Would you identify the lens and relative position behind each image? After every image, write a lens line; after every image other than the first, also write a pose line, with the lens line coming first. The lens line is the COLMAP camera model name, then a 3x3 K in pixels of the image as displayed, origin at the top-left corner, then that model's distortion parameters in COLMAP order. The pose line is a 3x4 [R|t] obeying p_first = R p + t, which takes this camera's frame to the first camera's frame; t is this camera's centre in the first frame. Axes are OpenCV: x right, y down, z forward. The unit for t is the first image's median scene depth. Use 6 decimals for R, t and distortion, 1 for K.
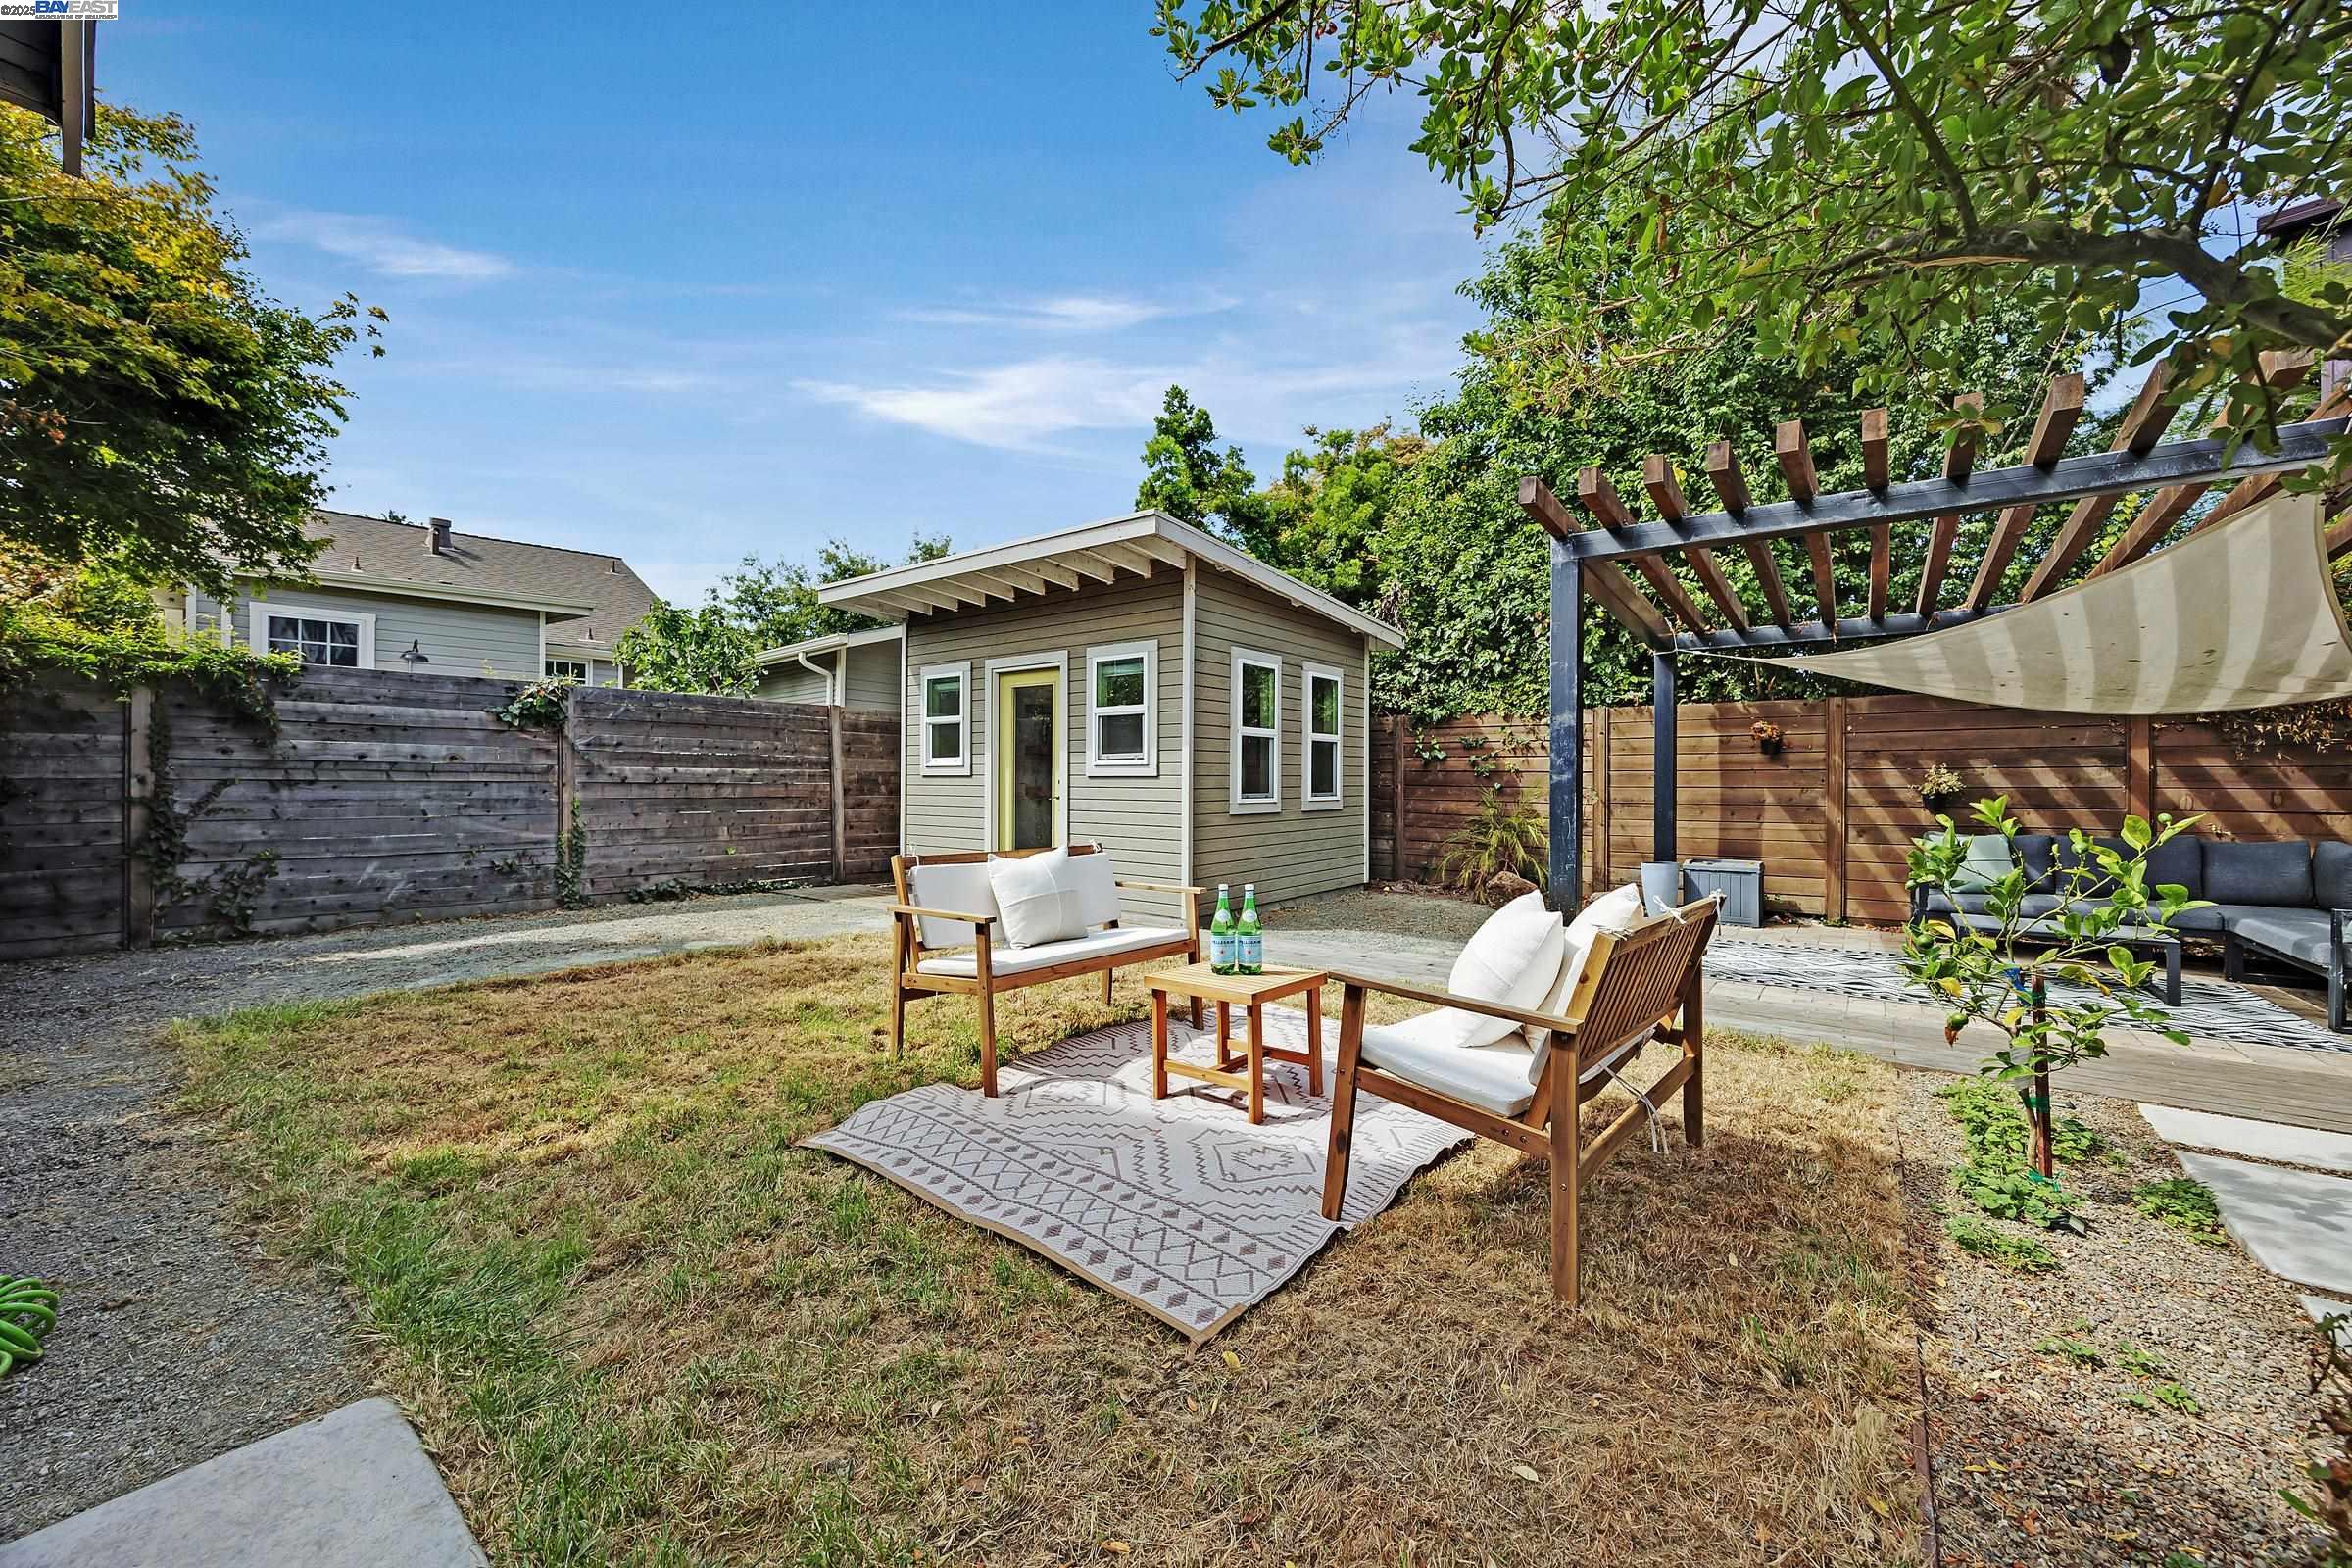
lens RADIAL K [[905.0, 0, 1177.8], [0, 905.0, 778.6], [0, 0, 1]] dist [0.003481, 0.000387]
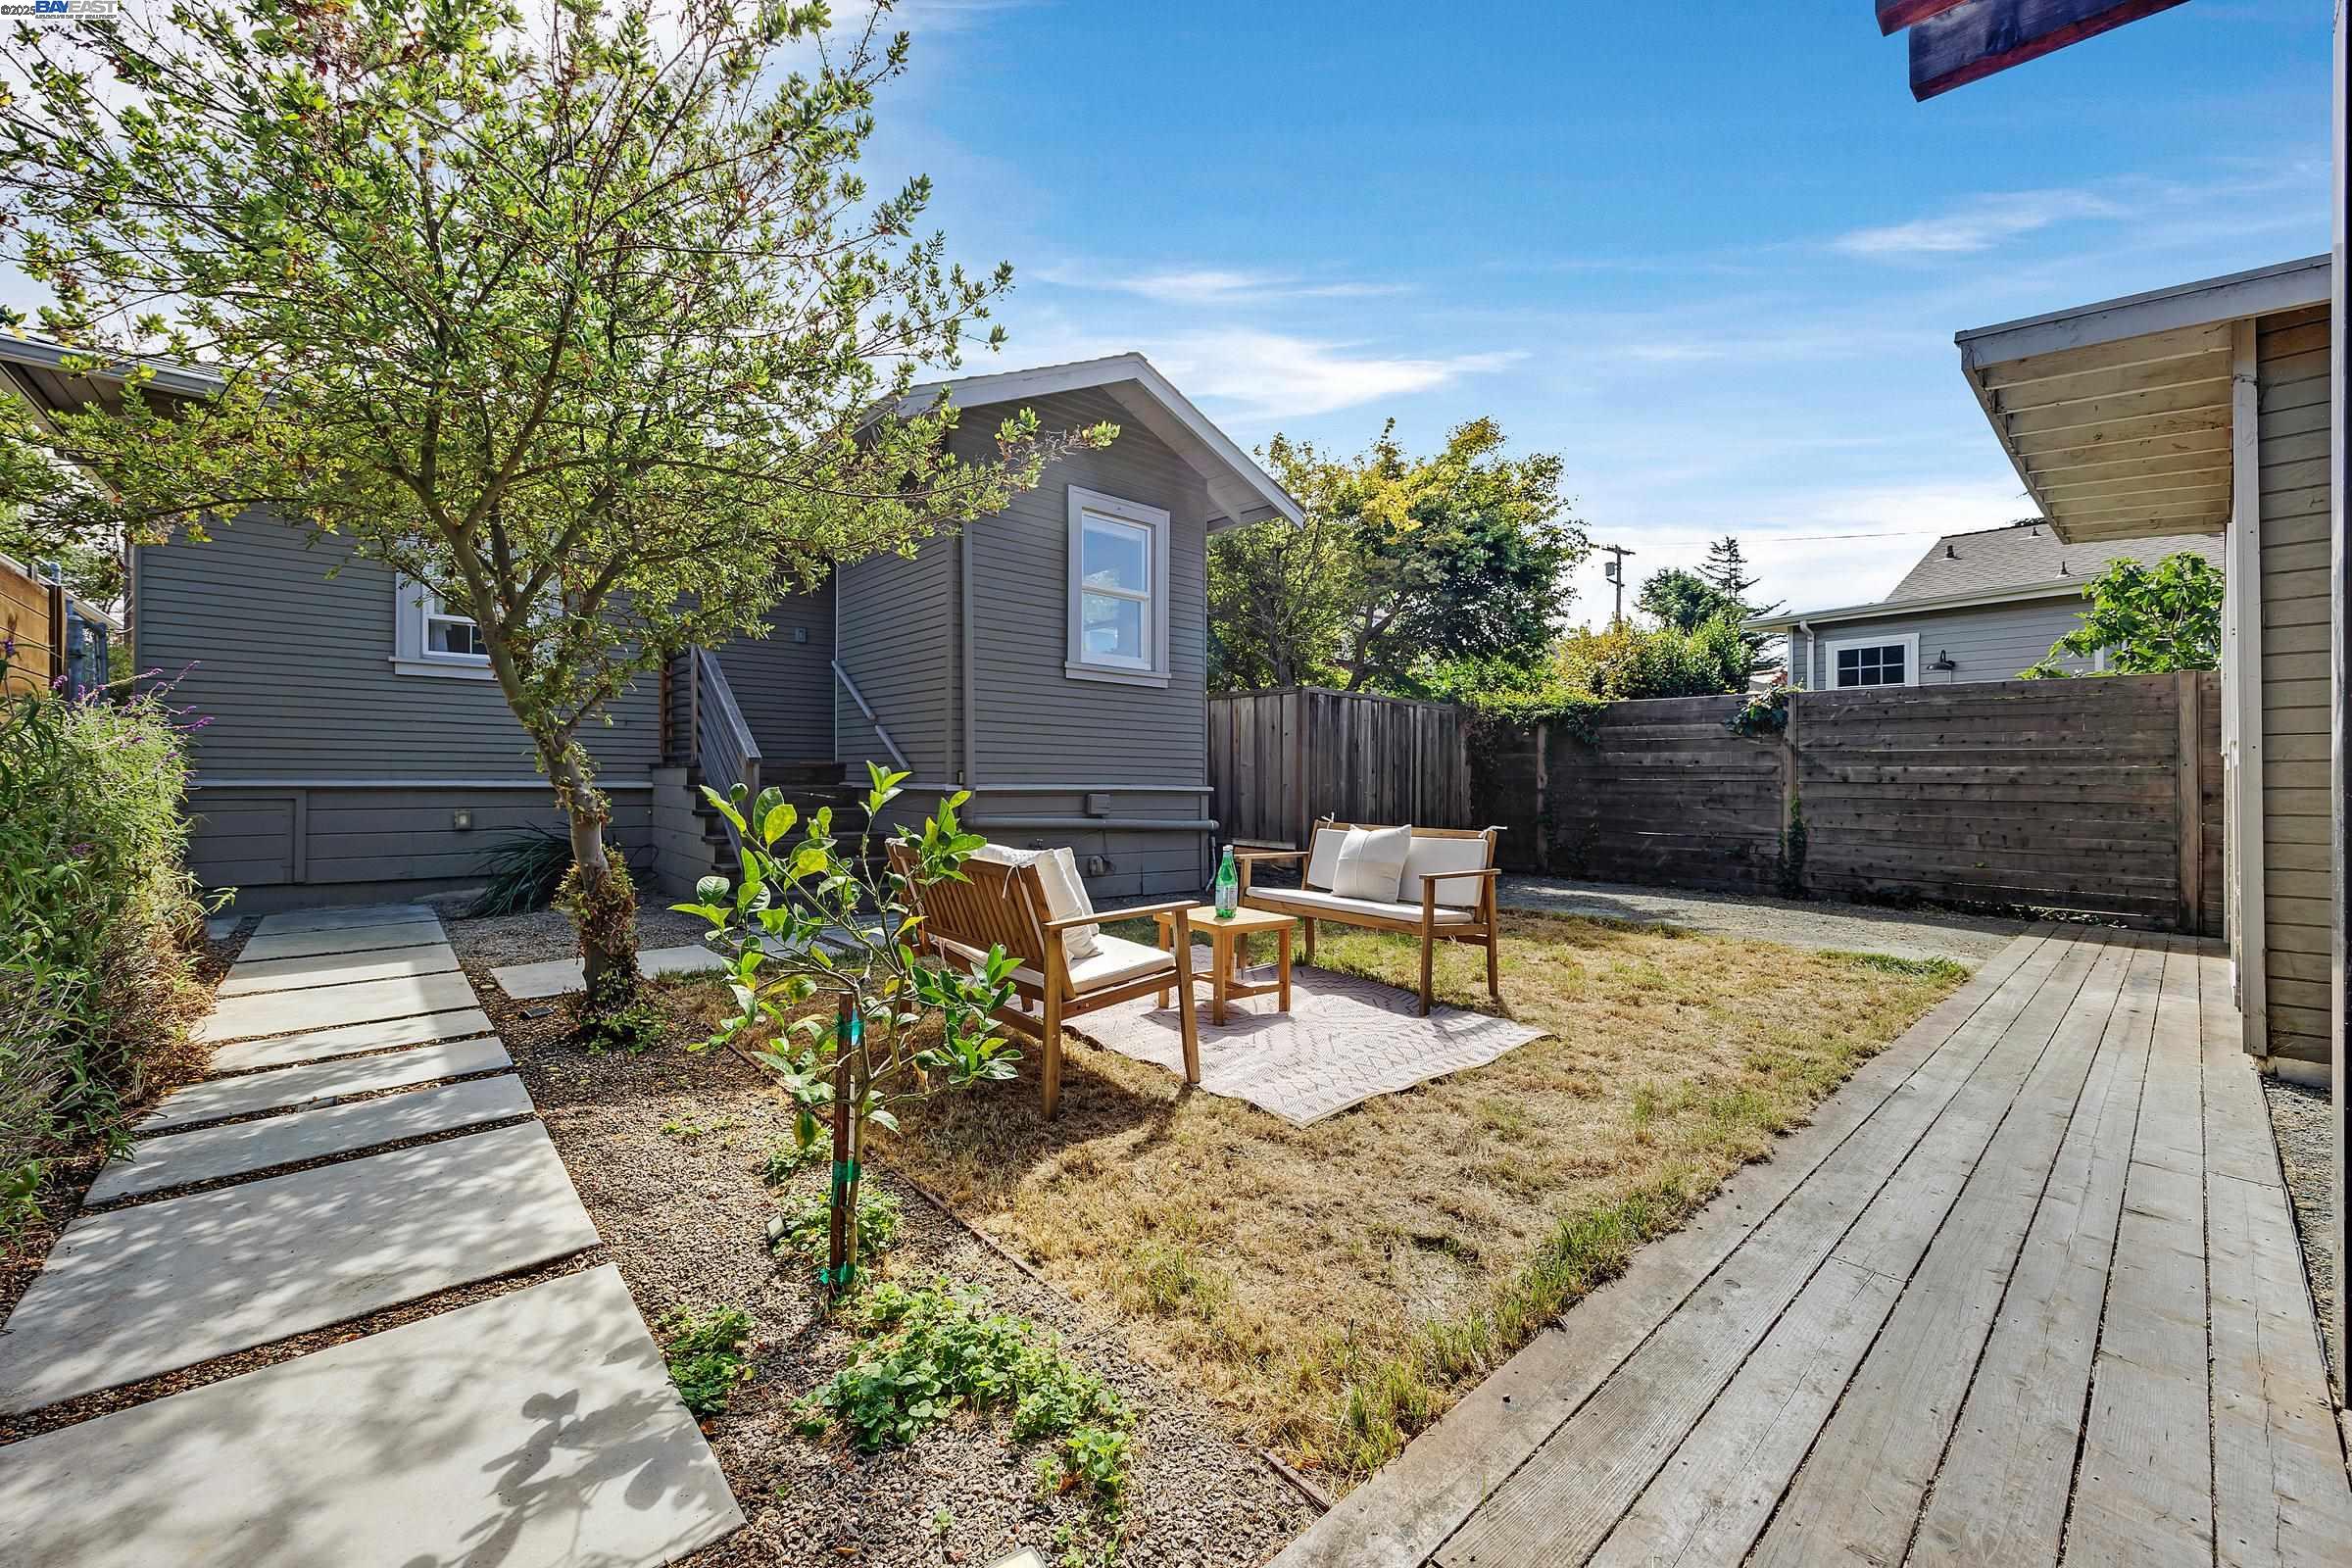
lens RADIAL K [[905.0, 0, 1178.7], [0, 905.0, 779.4], [0, 0, 1]] dist [0.003481, 0.000387]
pose [[-0.148656, -0.006804, -0.988866, 0.484610], [-0.005238, 0.999968, -0.006093, 0.011060], [0.988875, 0.004274, -0.148687, 0.407959]]
